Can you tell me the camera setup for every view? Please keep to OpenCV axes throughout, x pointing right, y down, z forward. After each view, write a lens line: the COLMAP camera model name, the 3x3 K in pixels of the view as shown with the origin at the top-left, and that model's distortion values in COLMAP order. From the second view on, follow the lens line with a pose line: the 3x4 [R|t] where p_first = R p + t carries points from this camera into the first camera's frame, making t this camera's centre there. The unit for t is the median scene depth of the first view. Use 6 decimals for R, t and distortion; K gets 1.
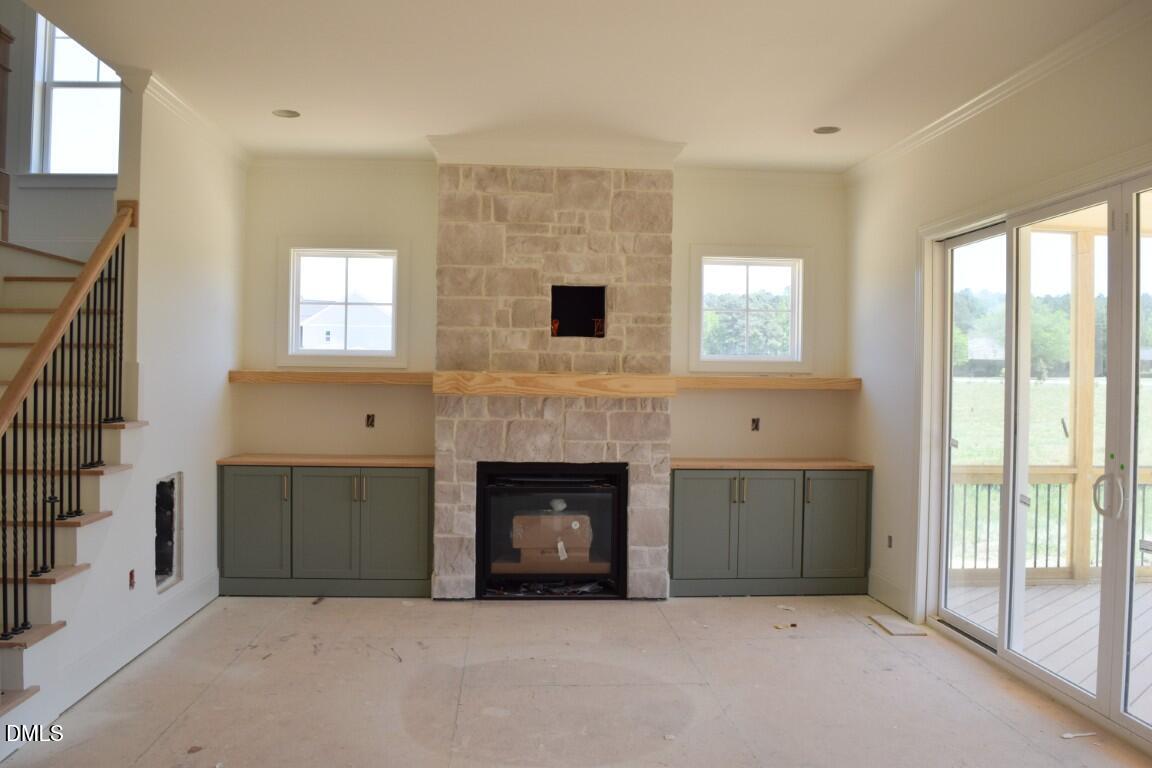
lens RADIAL K [[897.2, 0, 576.0], [0, 897.2, 384.0], [0, 0, 1]] dist [-0.079885, 0.005189]
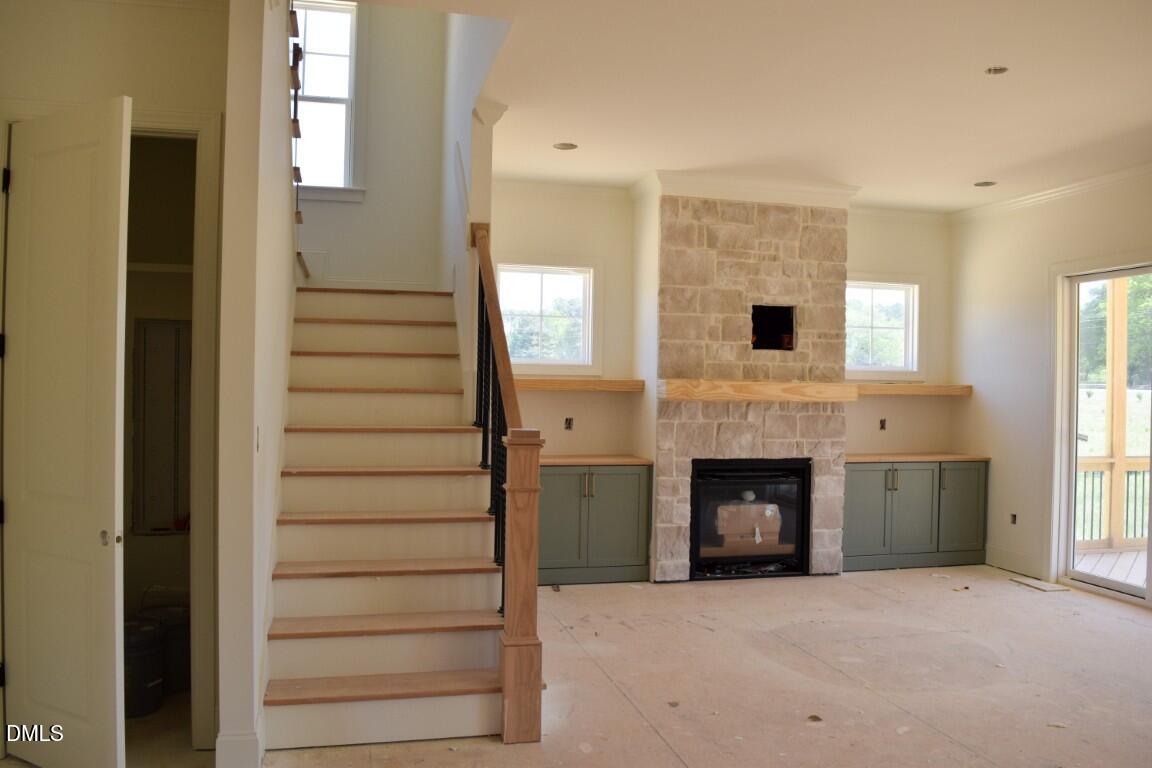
lens RADIAL K [[902.7, 0, 576.0], [0, 902.7, 384.0], [0, 0, 1]] dist [-0.080441, 0.005832]
pose [[0.983972, 0.001410, 0.178317, -0.457578], [-0.000945, 0.999996, -0.002693, -0.005099], [-0.178320, 0.002481, 0.983969, -0.096338]]
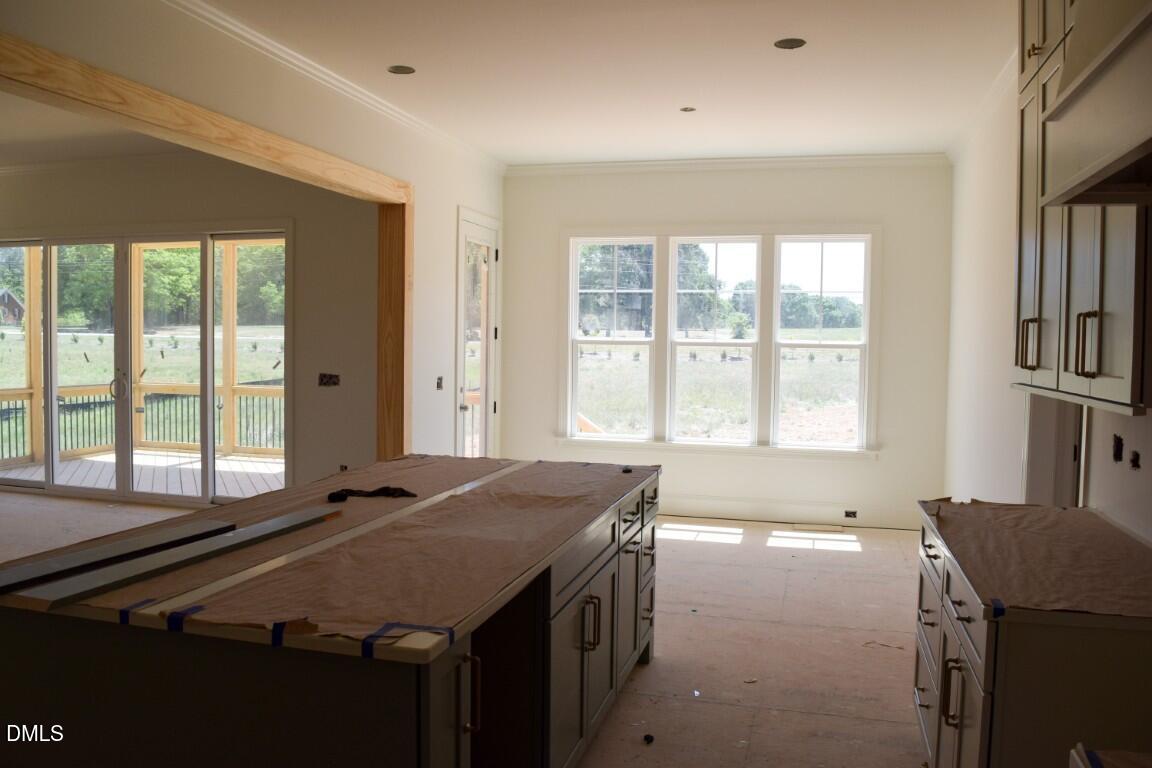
lens RADIAL K [[897.2, 0, 576.0], [0, 897.2, 384.0], [0, 0, 1]] dist [-0.079885, 0.005189]
pose [[0.328416, -0.055291, 0.942913, -0.648687], [-0.002054, 0.998241, 0.059250, -0.007161], [-0.944531, -0.021396, 0.327725, -0.476738]]
